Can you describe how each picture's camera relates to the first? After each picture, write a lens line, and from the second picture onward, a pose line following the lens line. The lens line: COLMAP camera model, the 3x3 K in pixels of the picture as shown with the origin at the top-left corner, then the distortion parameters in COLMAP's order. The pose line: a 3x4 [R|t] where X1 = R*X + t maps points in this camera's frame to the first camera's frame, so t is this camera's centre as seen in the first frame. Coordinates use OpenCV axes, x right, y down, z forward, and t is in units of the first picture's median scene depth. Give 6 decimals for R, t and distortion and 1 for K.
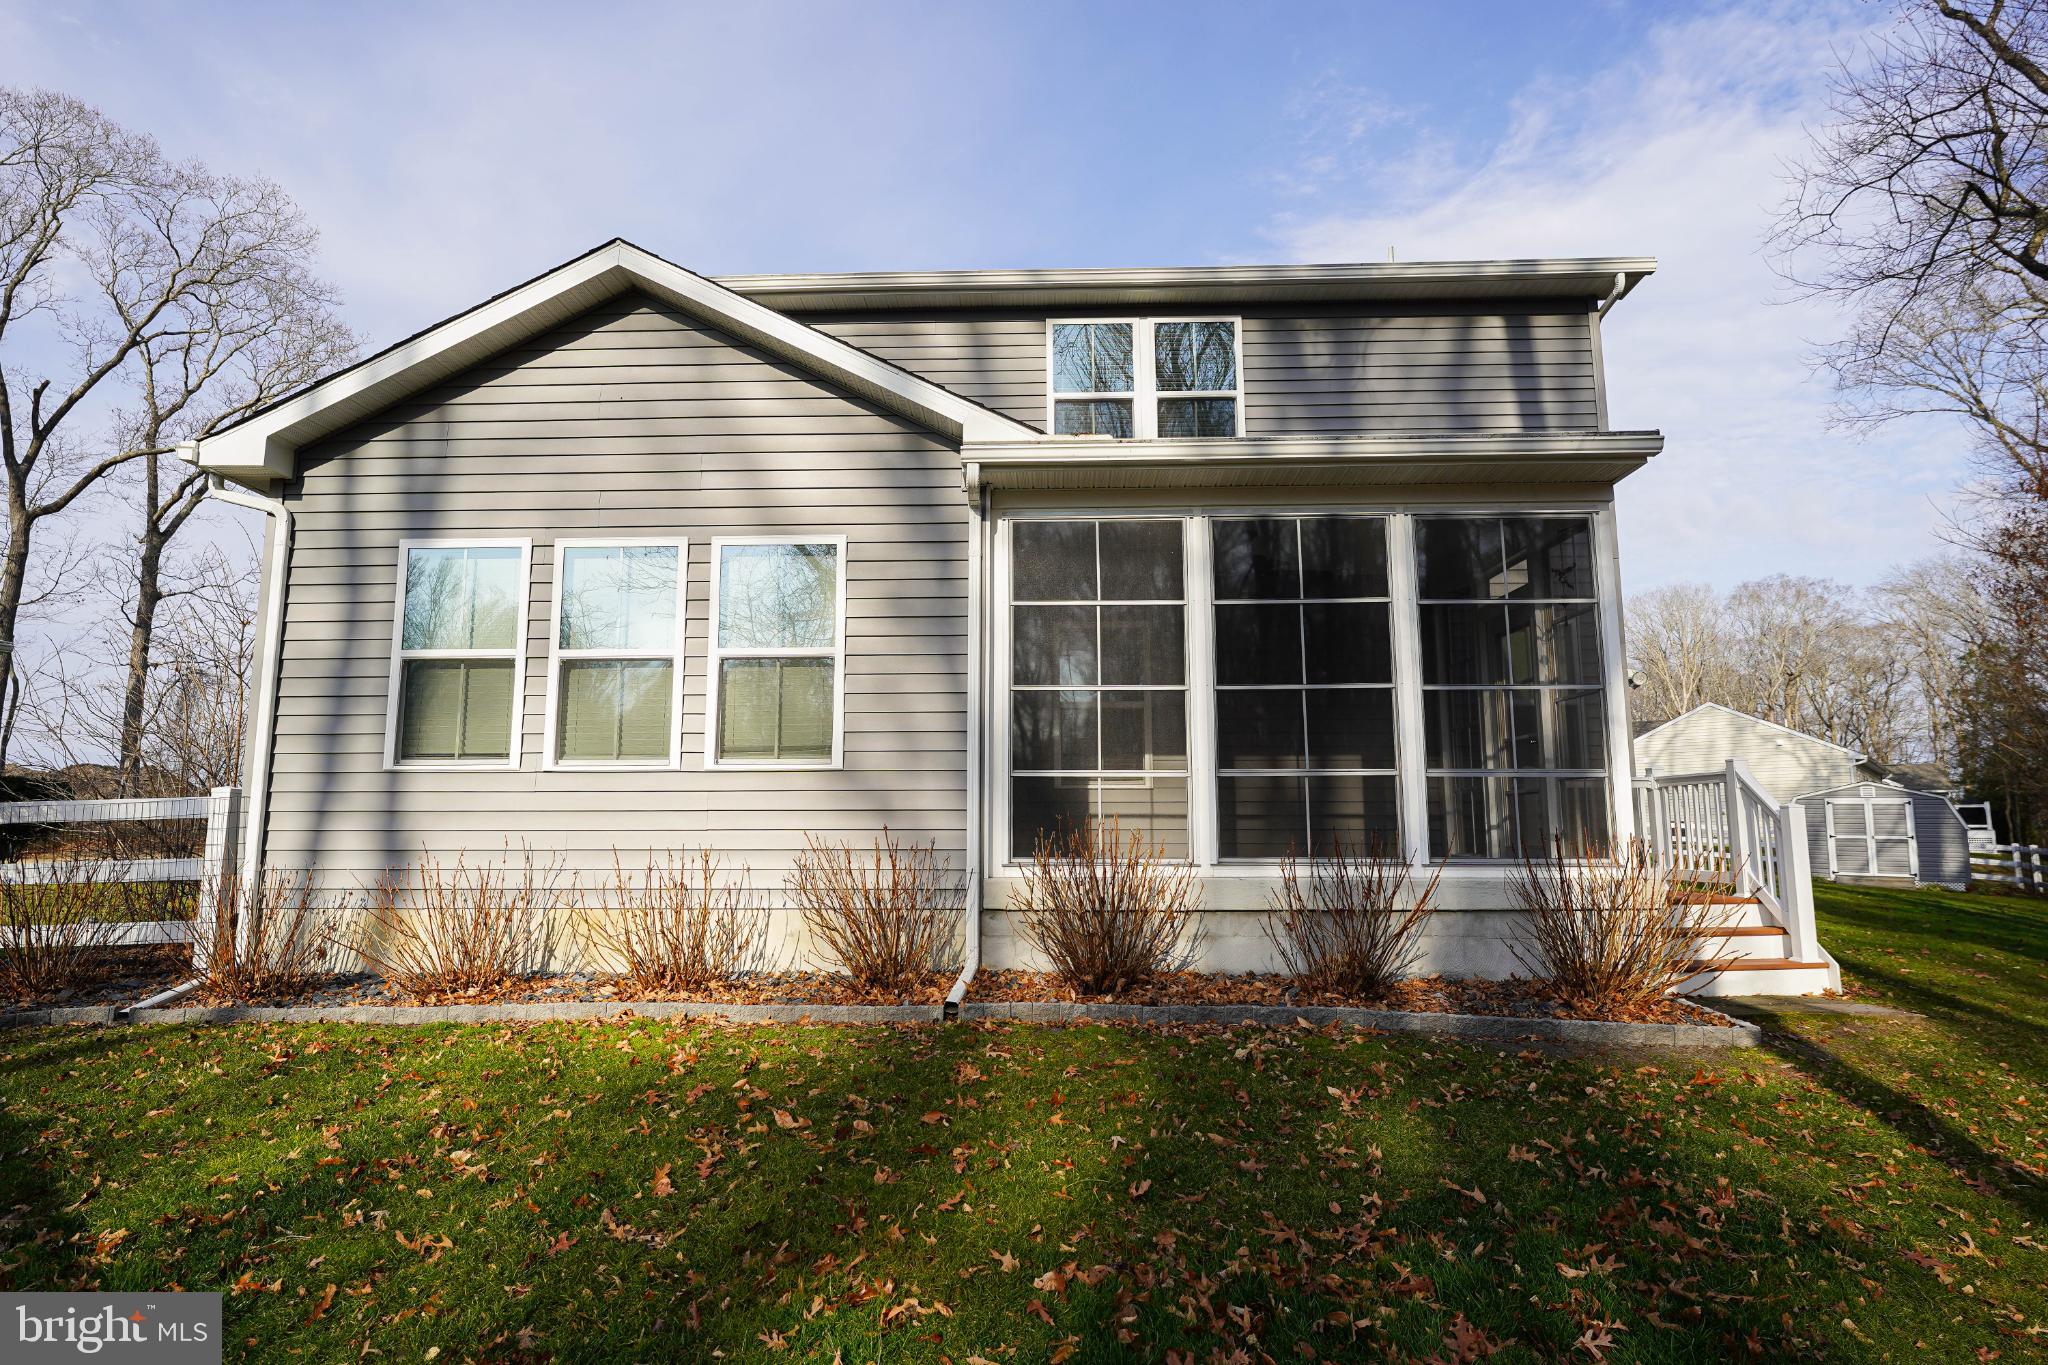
lens RADIAL K [[1082.9, 0, 1024.0], [0, 1082.9, 682.5], [0, 0, 1]] dist [-0.004038, -0.002250]
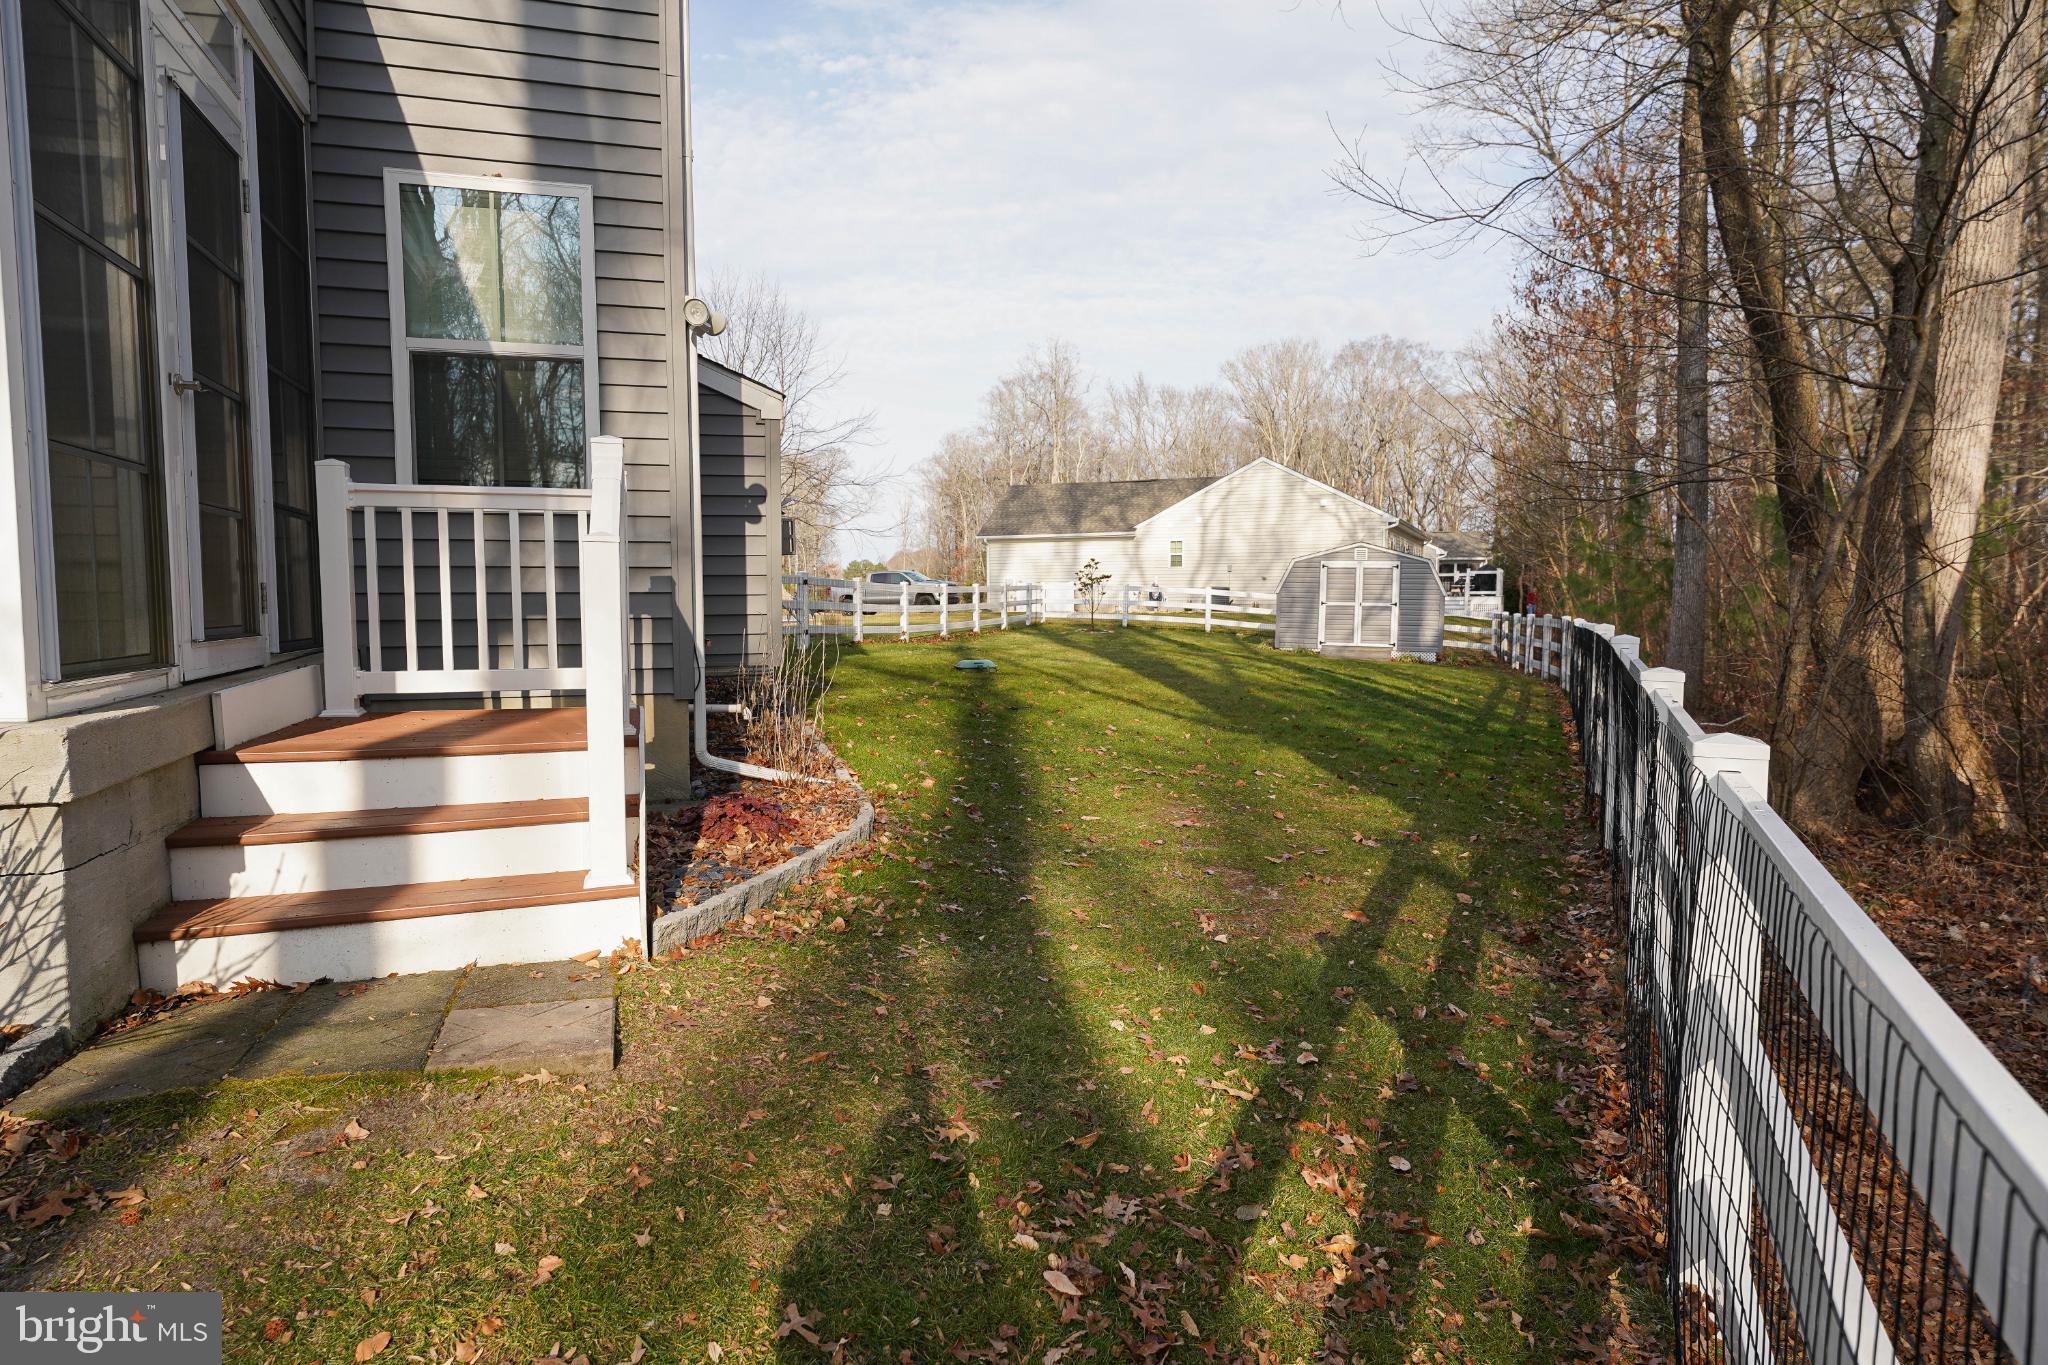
lens RADIAL K [[1219.1, 0, 1024.0], [0, 1219.1, 682.5], [0, 0, 1]] dist [0.005468, 0.001671]
pose [[0.946518, -0.020855, 0.321976, 0.725467], [-0.045957, 0.979020, 0.198515, 0.067192], [-0.319361, -0.202695, 0.925701, 0.487906]]
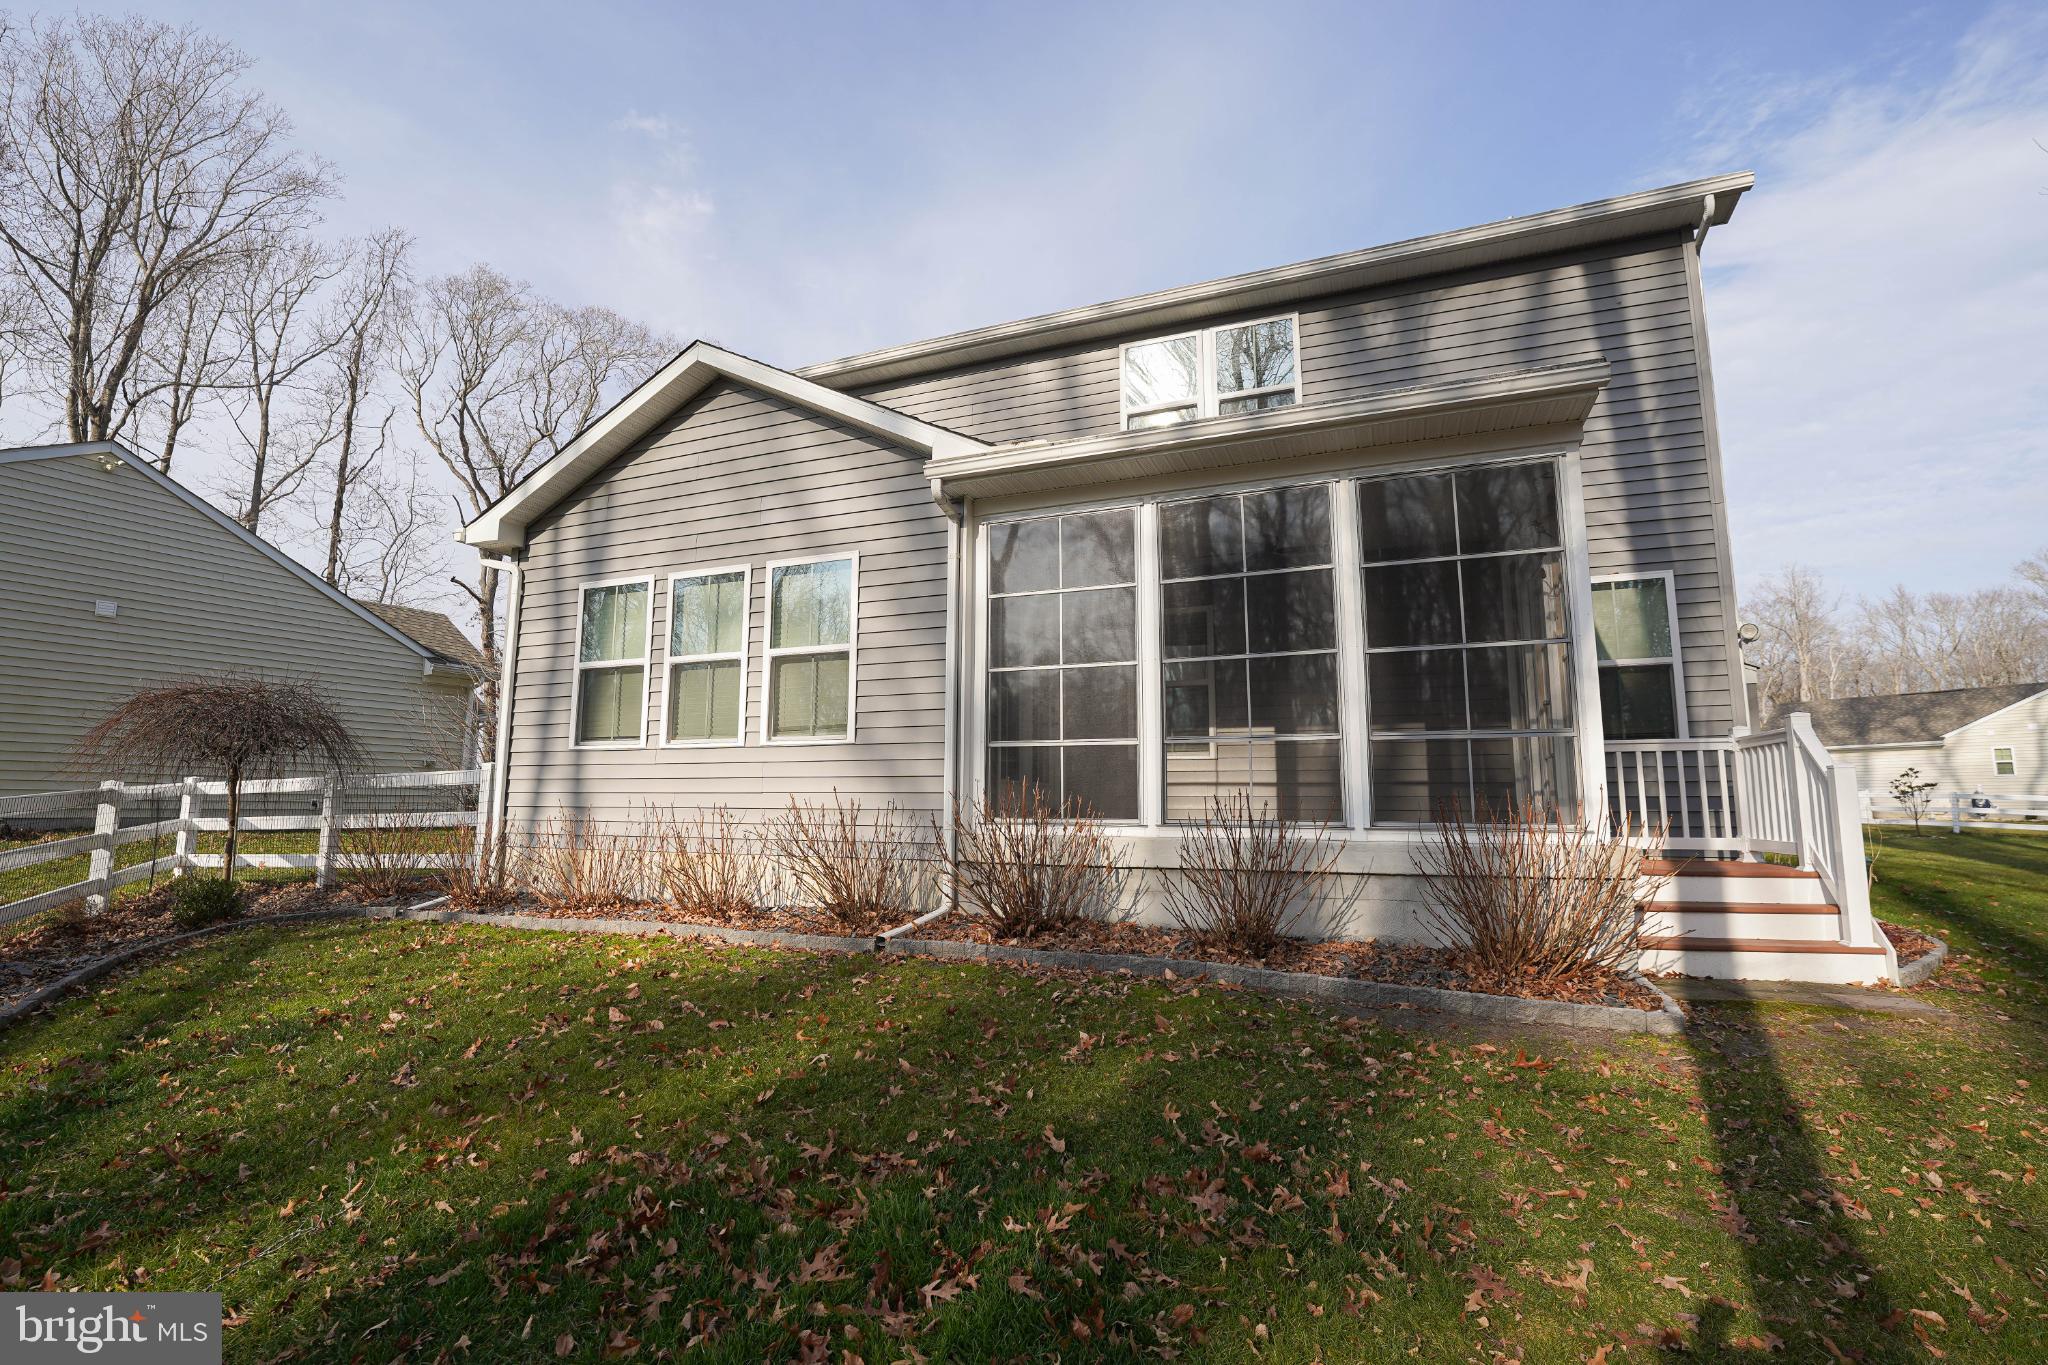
lens RADIAL K [[918.3, 0, 1024.0], [0, 918.3, 682.5], [0, 0, 1]] dist [-0.024876, 0.004422]
pose [[0.937684, -0.040597, -0.345110, 0.355173], [0.042196, 0.999105, -0.002881, 0.022273], [0.344918, -0.011860, 0.938558, 0.097197]]
